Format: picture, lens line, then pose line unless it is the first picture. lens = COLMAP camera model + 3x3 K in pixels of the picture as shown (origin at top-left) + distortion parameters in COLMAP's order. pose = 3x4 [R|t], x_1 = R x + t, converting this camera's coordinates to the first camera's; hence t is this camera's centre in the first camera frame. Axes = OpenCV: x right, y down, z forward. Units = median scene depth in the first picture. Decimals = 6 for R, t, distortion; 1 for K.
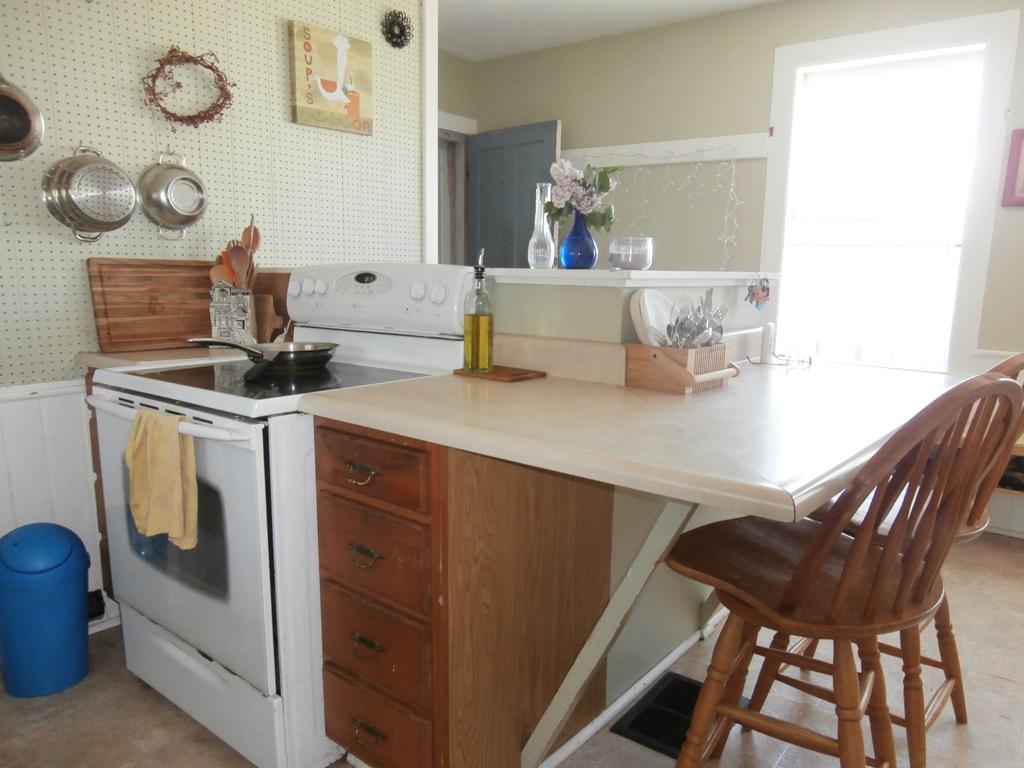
lens RADIAL K [[739.6, 0, 525.8], [0, 739.6, 414.8], [0, 0, 1]] dist [-0.060711, 0.049283]
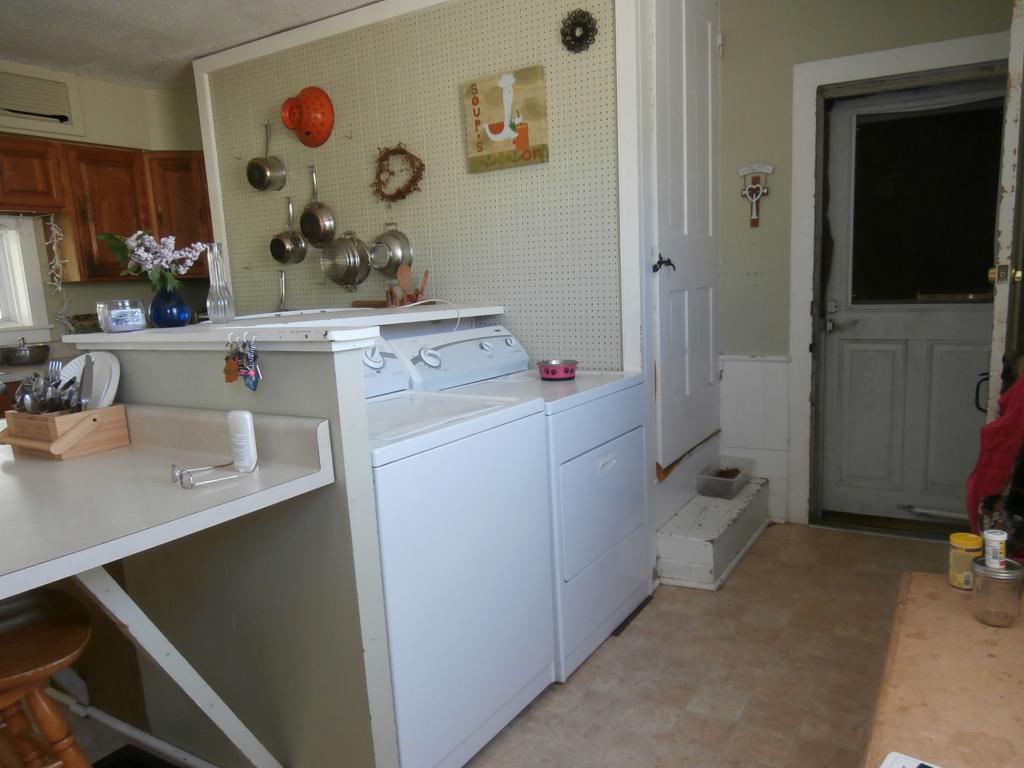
lens RADIAL K [[739.6, 0, 525.8], [0, 739.6, 414.8], [0, 0, 1]] dist [-0.060711, 0.049283]
pose [[0.096380, 0.154975, -0.983206, 0.969843], [-0.151927, 0.978520, 0.139344, -0.238774], [0.983681, 0.135945, 0.117854, 1.144306]]
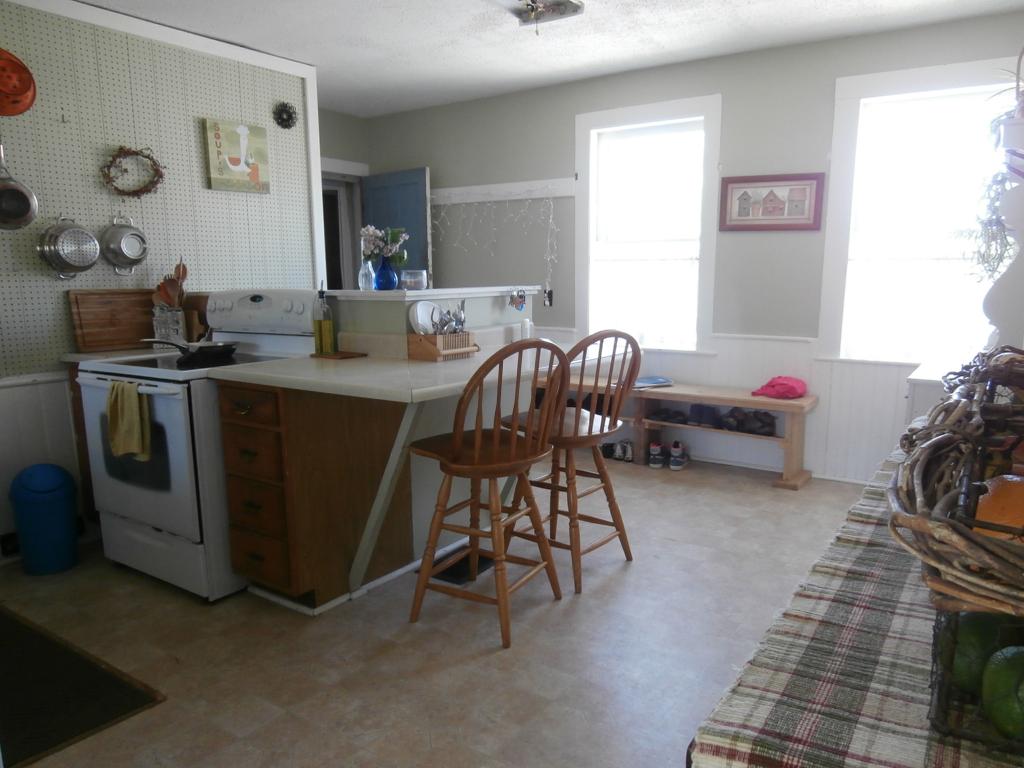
lens RADIAL K [[757.3, 0, 534.5], [0, 757.3, 398.9], [0, 0, 1]] dist [-0.007942, 0.007833]
pose [[0.997349, -0.039533, 0.061097, 0.236544], [0.041280, 0.998766, -0.027601, 0.085322], [-0.059931, 0.030049, 0.997750, -0.564186]]
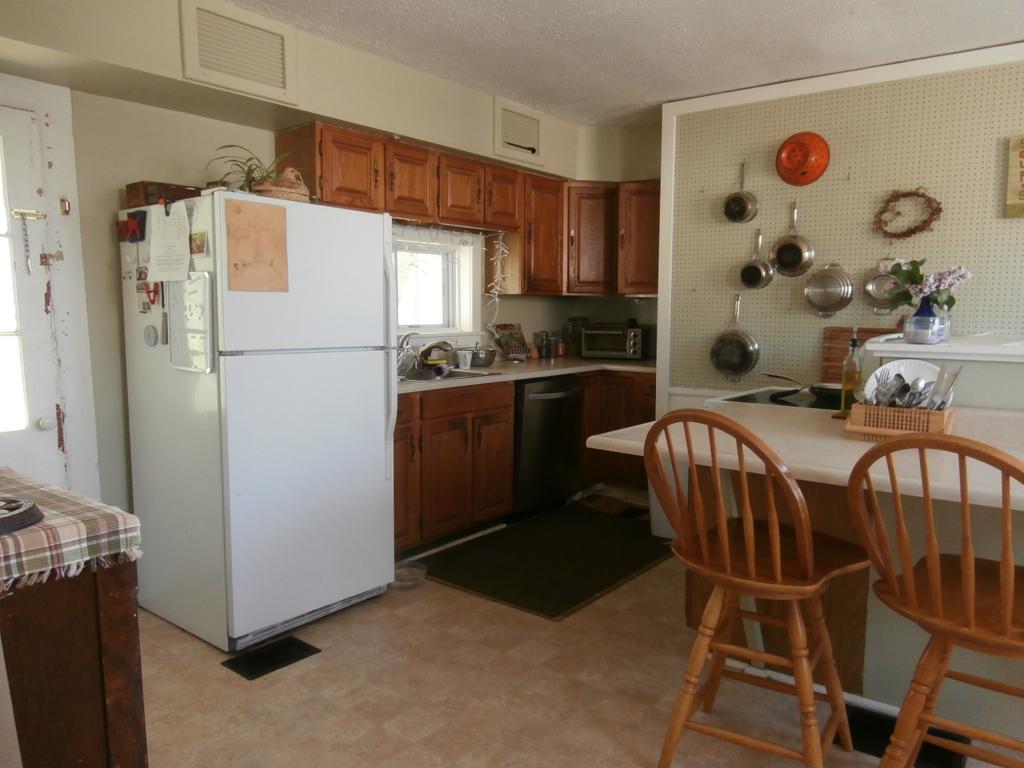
lens RADIAL K [[755.7, 0, 512.0], [0, 755.7, 384.0], [0, 0, 1]] dist [-0.008850, -0.003906]
pose [[-0.014804, 0.082620, -0.996471, 1.105548], [-0.201603, 0.975867, 0.083907, -0.079698], [0.979355, 0.202134, 0.002209, 0.286124]]
